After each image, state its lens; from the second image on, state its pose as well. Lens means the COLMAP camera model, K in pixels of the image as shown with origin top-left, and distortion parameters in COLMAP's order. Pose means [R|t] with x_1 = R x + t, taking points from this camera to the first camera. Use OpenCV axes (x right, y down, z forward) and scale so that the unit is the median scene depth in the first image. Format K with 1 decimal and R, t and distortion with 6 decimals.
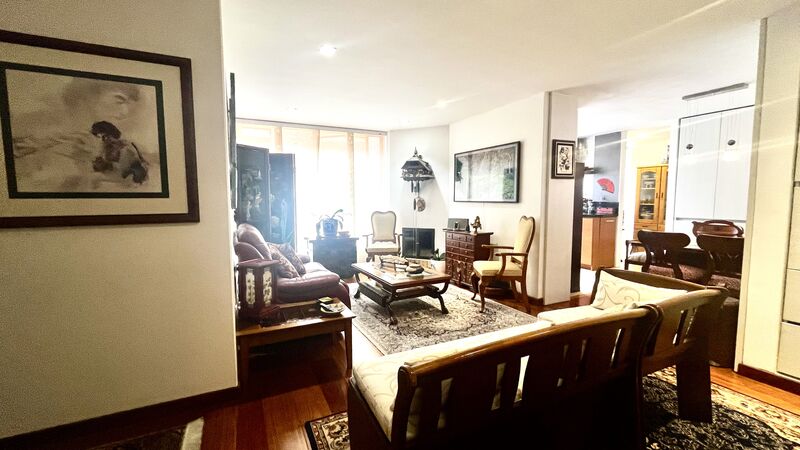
lens RADIAL K [[327.5, 0, 399.2], [0, 327.5, 224.9], [0, 0, 1]] dist [-0.001334, -0.000473]
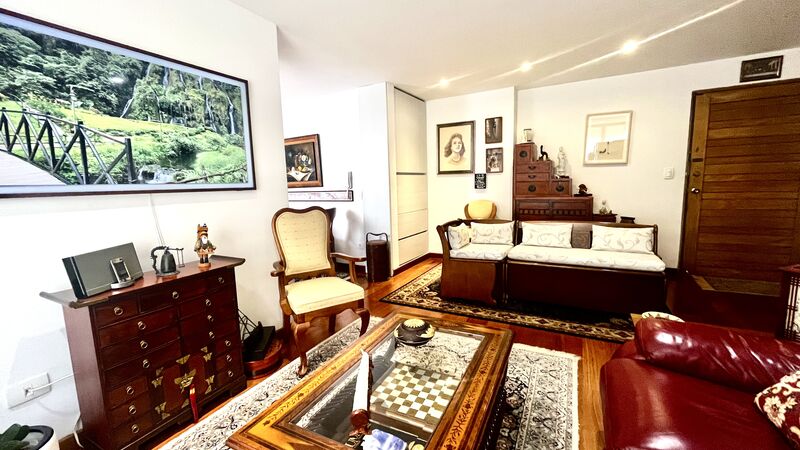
lens RADIAL K [[327.5, 0, 404.9], [0, 327.5, 226.9], [0, 0, 1]] dist [-0.001334, -0.000473]
pose [[-0.577863, -0.092807, 0.810840, -0.195578], [0.093963, 0.979341, 0.179058, -0.059686], [-0.810706, 0.179660, -0.557205, 0.818166]]
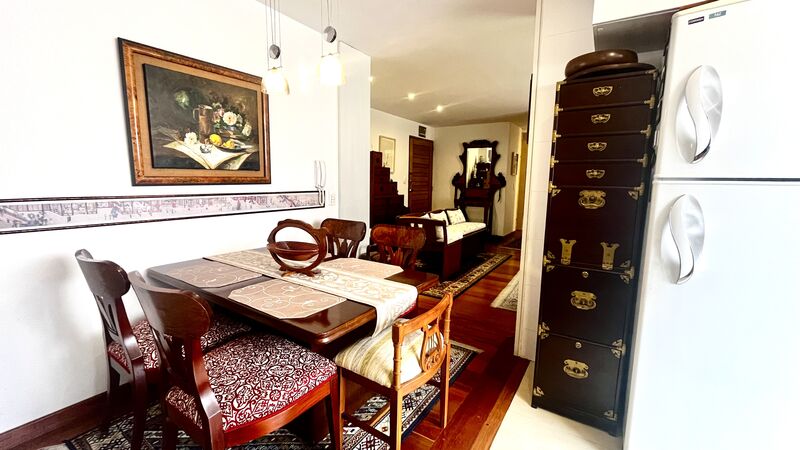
lens RADIAL K [[327.5, 0, 398.9], [0, 327.5, 223.1], [0, 0, 1]] dist [-0.001334, -0.000473]
pose [[-0.853554, 0.056043, -0.517982, 0.716626], [-0.055118, 0.978906, 0.196738, -0.074167], [0.518081, 0.196476, -0.832460, 0.968051]]
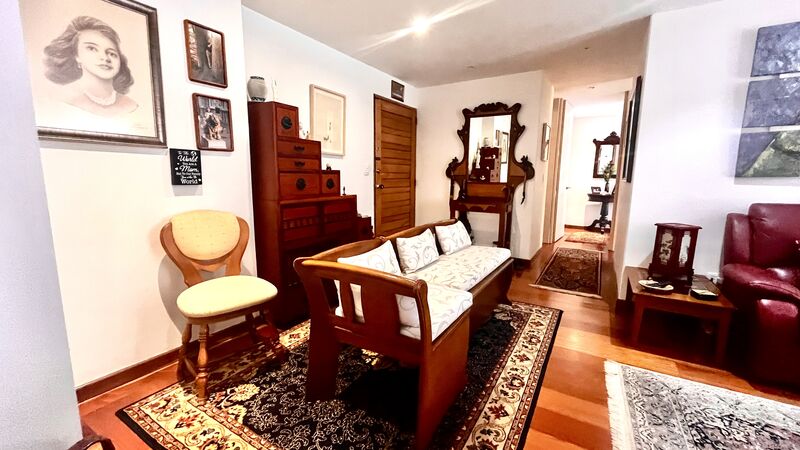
lens RADIAL K [[327.5, 0, 399.8], [0, 327.5, 225.1], [0, 0, 1]] dist [-0.001334, -0.000473]
pose [[-0.844638, 0.075011, -0.530056, 0.391591], [-0.048855, 0.975202, 0.215856, -0.032370], [0.533104, 0.208216, -0.820028, 0.595216]]
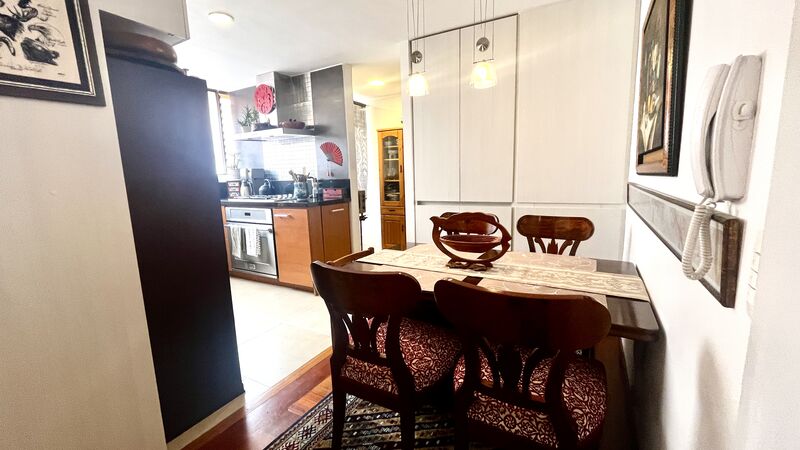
lens RADIAL K [[327.5, 0, 398.6], [0, 327.5, 225.0], [0, 0, 1]] dist [-0.001334, -0.000473]
pose [[0.827823, -0.105050, 0.551066, 0.408403], [0.069340, 0.993939, 0.085311, -0.030516], [-0.556687, -0.032412, 0.830090, 0.432452]]
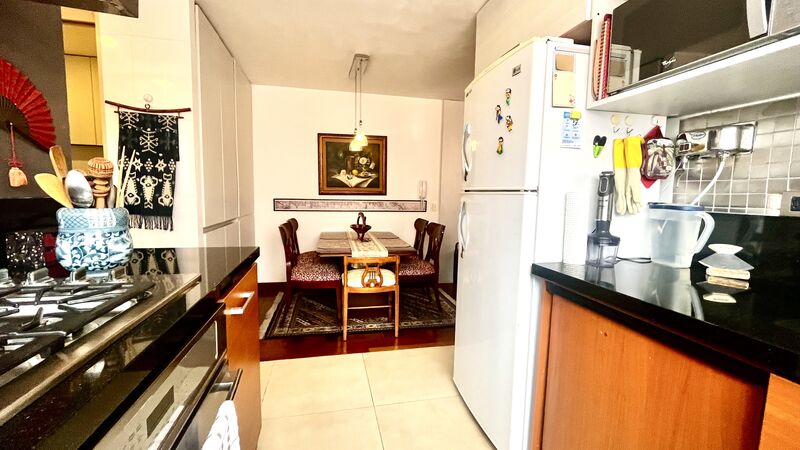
lens RADIAL K [[327.5, 0, 399.1], [0, 327.5, 224.1], [0, 0, 1]] dist [-0.001334, -0.000473]
pose [[-0.975729, -0.038472, 0.215577, 0.435425], [-0.001215, 0.985383, 0.170351, -0.093382], [-0.218980, 0.165955, -0.961513, 1.237008]]
